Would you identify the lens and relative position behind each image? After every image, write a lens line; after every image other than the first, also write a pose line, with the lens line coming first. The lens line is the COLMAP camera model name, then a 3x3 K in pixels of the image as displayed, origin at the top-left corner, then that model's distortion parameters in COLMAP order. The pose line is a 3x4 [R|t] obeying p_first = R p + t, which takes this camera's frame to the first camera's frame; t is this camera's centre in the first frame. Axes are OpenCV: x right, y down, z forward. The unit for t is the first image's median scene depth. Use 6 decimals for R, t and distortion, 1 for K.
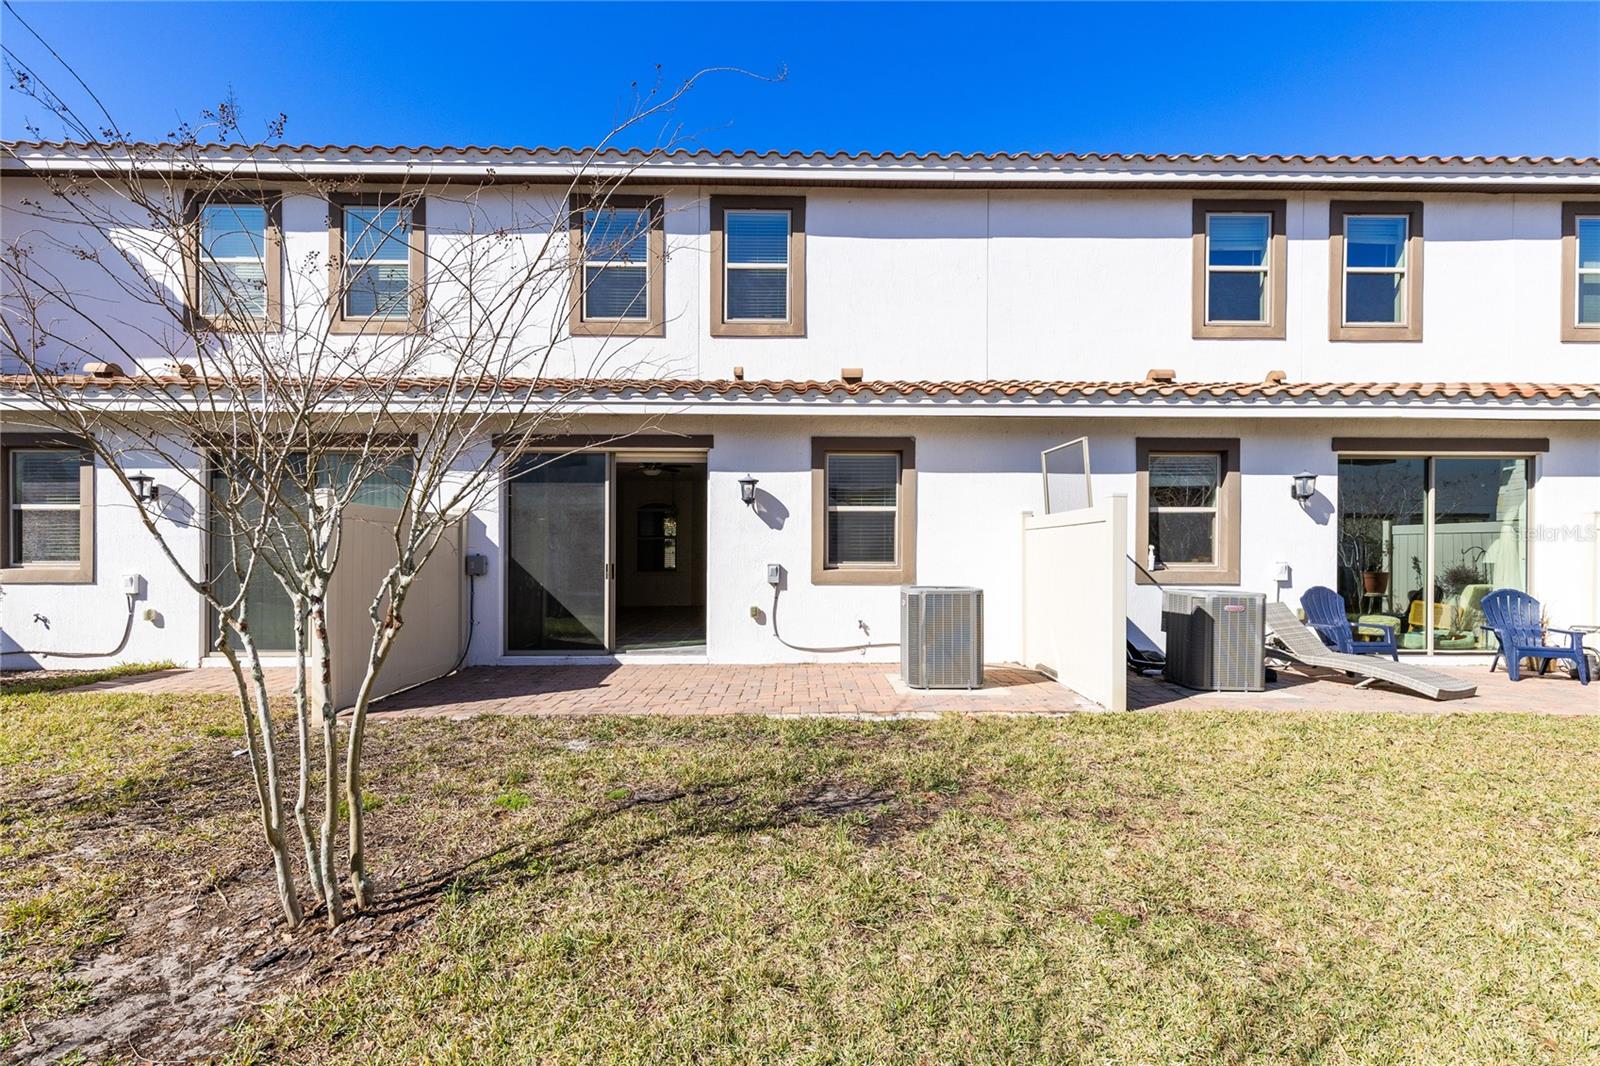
lens RADIAL K [[726.5, 0, 797.2], [0, 726.5, 534.7], [0, 0, 1]] dist [-0.002037, -0.000199]
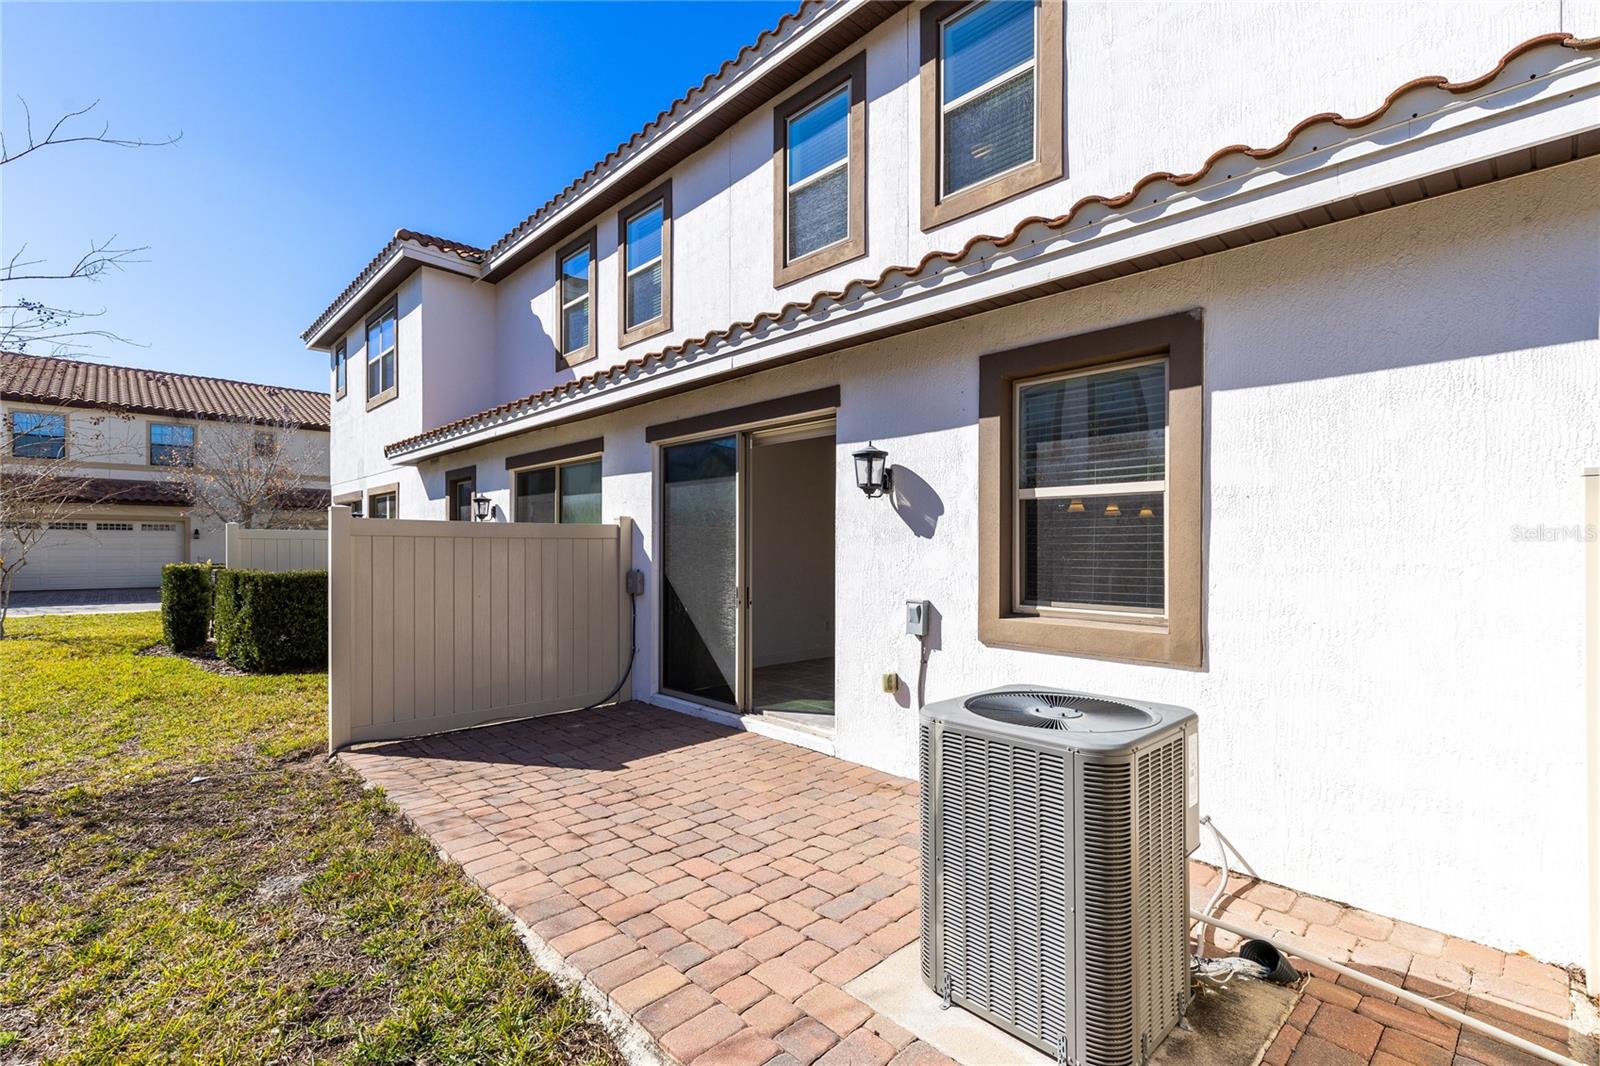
lens RADIAL K [[726.5, 0, 798.3], [0, 726.5, 543.4], [0, 0, 1]] dist [-0.002037, -0.000199]
pose [[0.658982, -0.004315, -0.752146, 0.321342], [0.003408, 0.999990, -0.002751, -0.001330], [0.752151, -0.000751, 0.658991, 0.566146]]
